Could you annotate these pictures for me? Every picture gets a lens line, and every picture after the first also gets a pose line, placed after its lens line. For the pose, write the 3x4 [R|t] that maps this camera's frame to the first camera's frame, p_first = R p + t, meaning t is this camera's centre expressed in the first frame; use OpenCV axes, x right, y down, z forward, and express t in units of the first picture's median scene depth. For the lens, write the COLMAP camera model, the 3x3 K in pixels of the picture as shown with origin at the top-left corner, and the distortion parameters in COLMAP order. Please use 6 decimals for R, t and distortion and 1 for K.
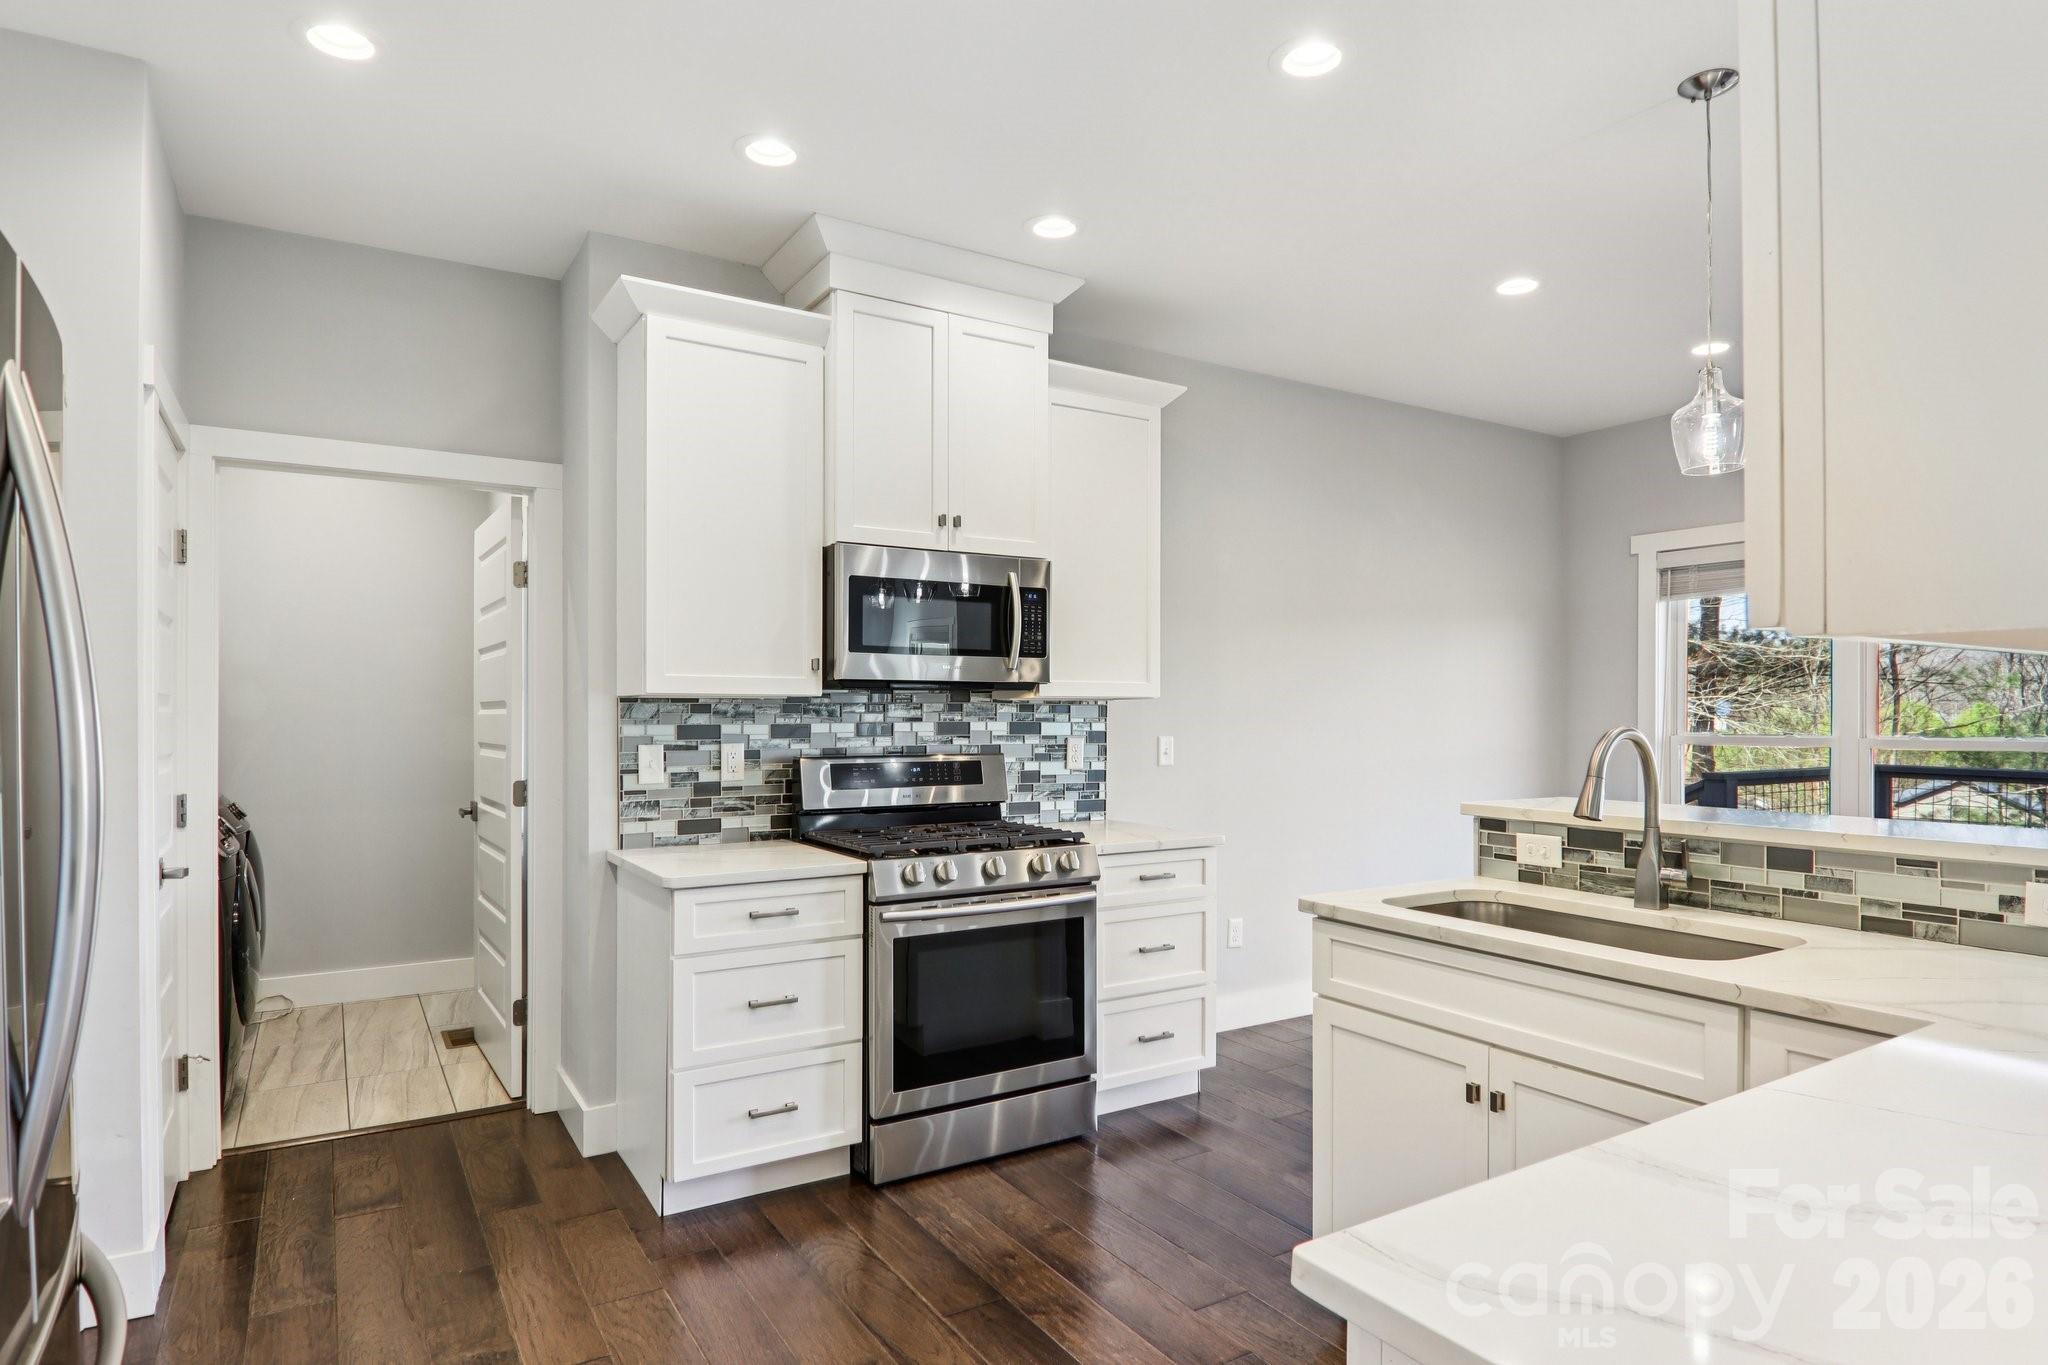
lens RADIAL K [[1132.5, 0, 1029.3], [0, 1132.5, 700.9], [0, 0, 1]] dist [0.001751, -0.018974]
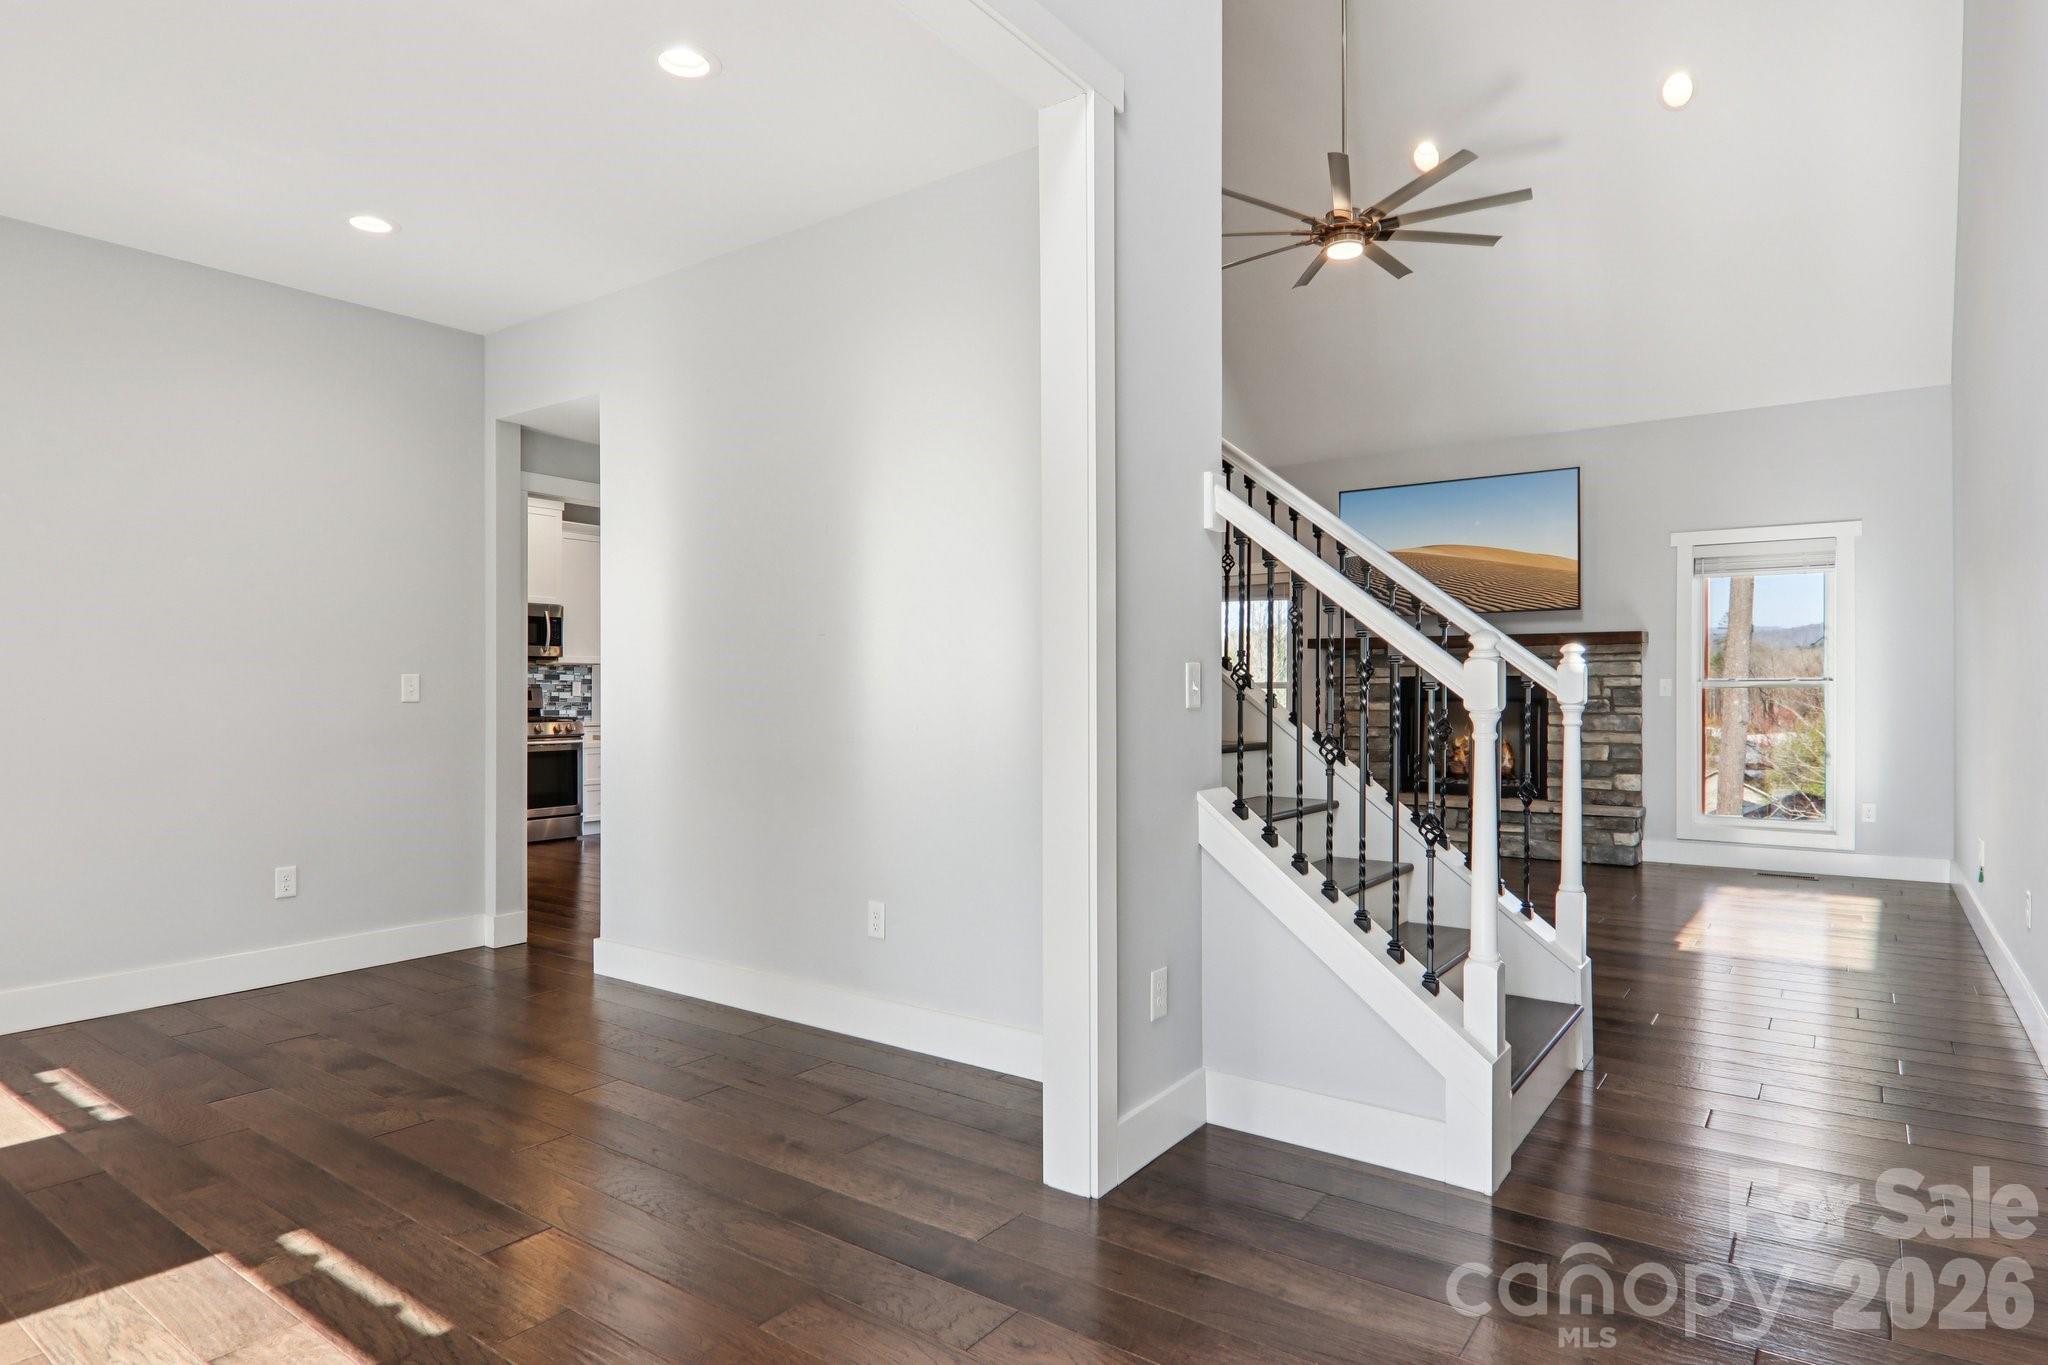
lens RADIAL K [[1153.8, 0, 1029.4], [0, 1153.8, 694.5], [0, 0, 1]] dist [0.004874, -0.000283]
pose [[0.925003, -0.000349, 0.379960, 0.002452], [-0.004014, 0.999935, 0.010691, 0.034289], [-0.379939, -0.011414, 0.924941, -1.668499]]
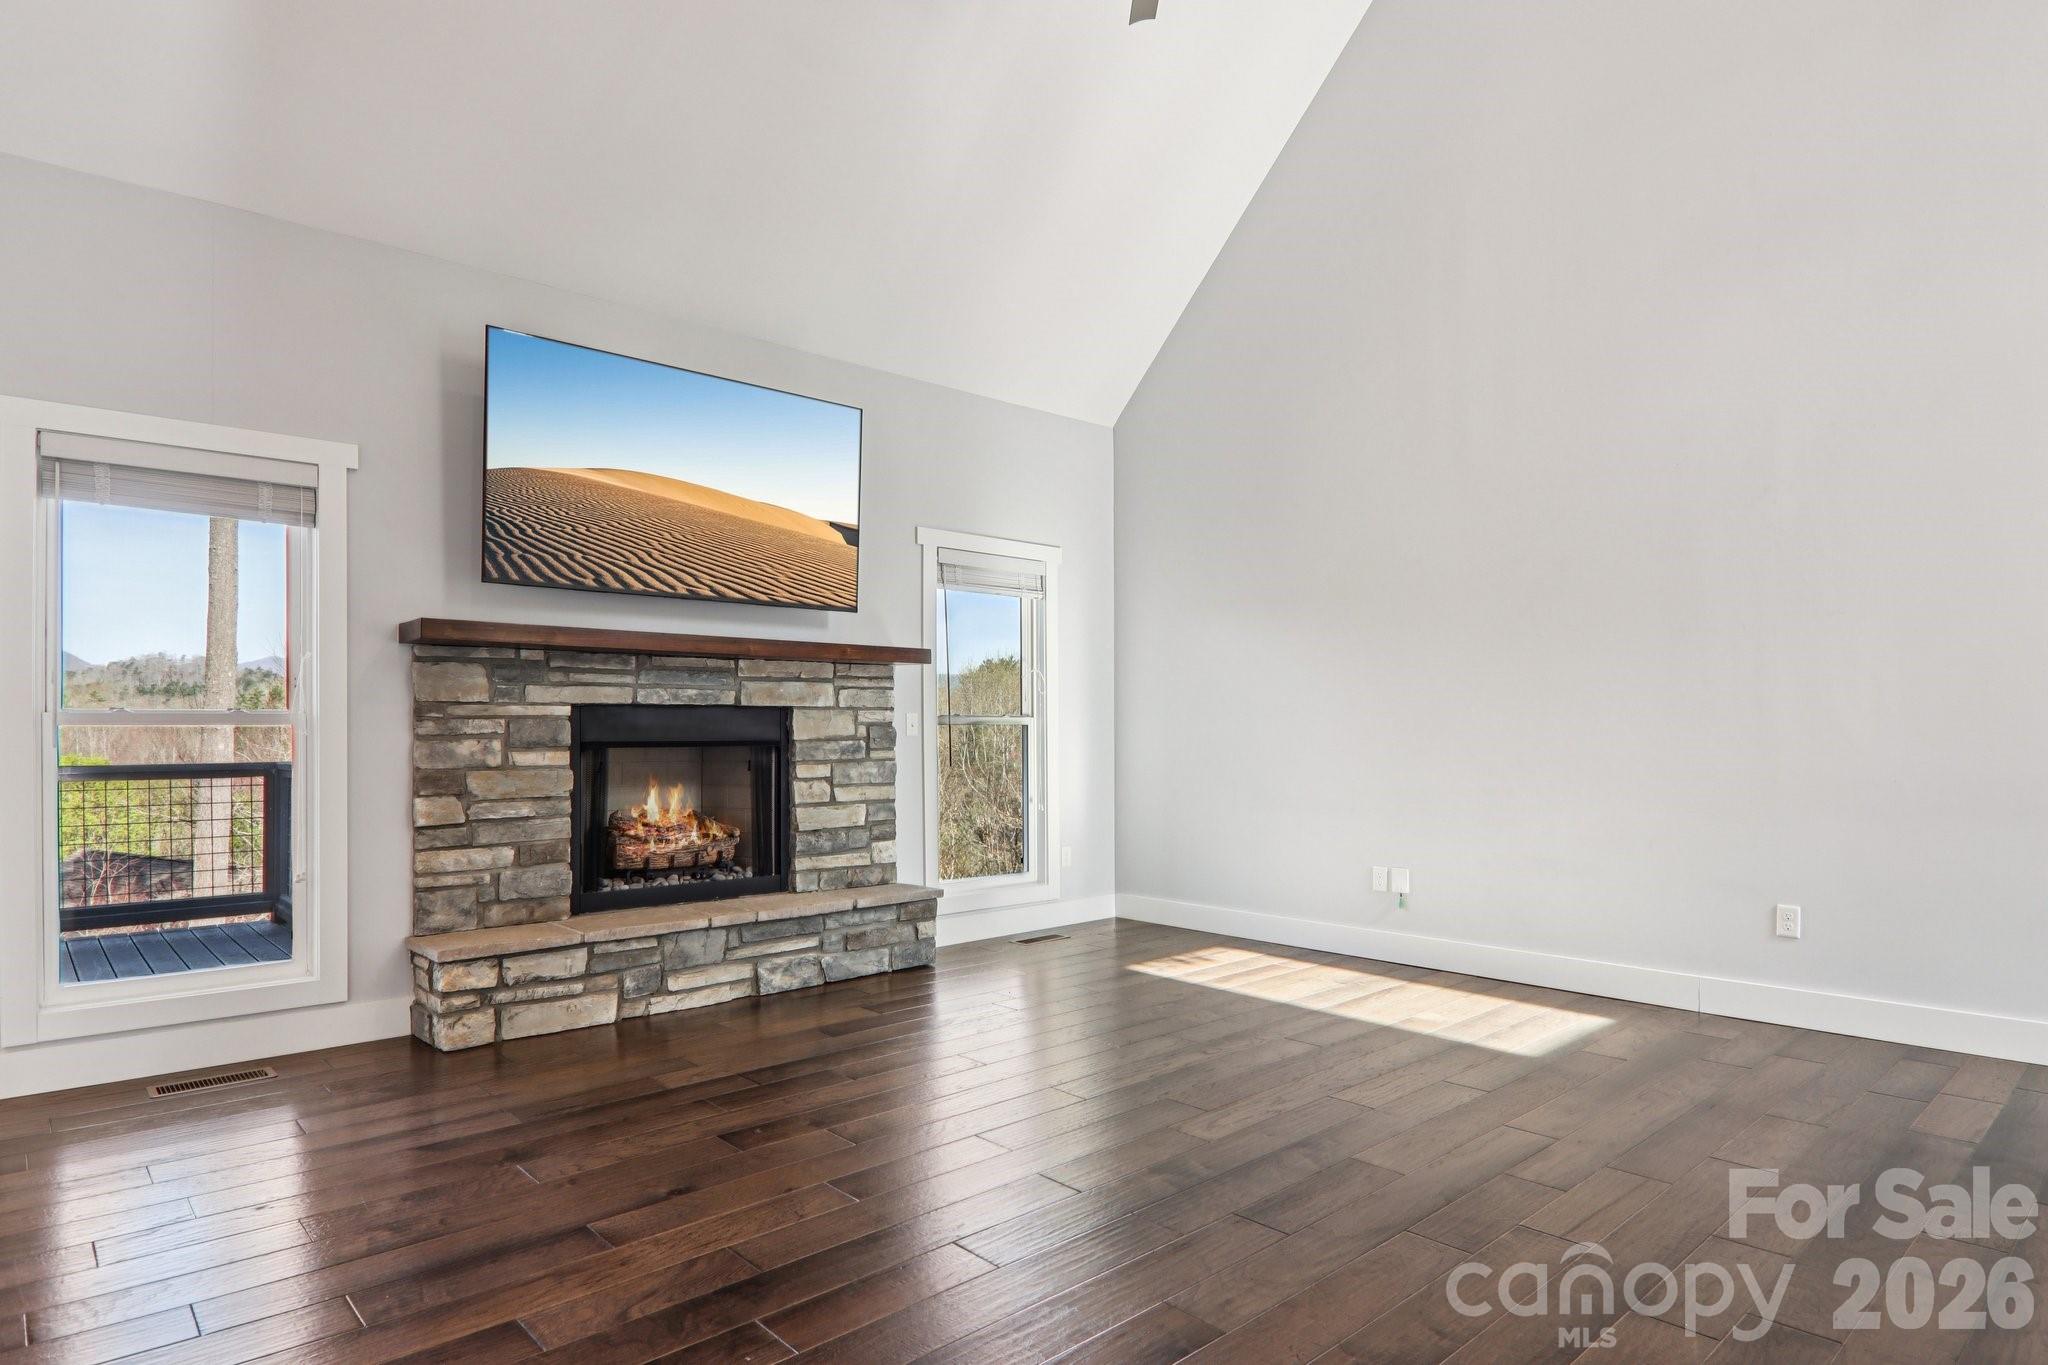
lens RADIAL K [[1143.3, 0, 1029.6], [0, 1143.3, 717.3], [0, 0, 1]] dist [0.001031, -0.019709]
pose [[-0.184661, 0.011062, 0.982740, 0.260069], [-0.006365, 0.999902, -0.012451, 0.048736], [-0.982782, -0.008554, -0.184572, -0.035405]]
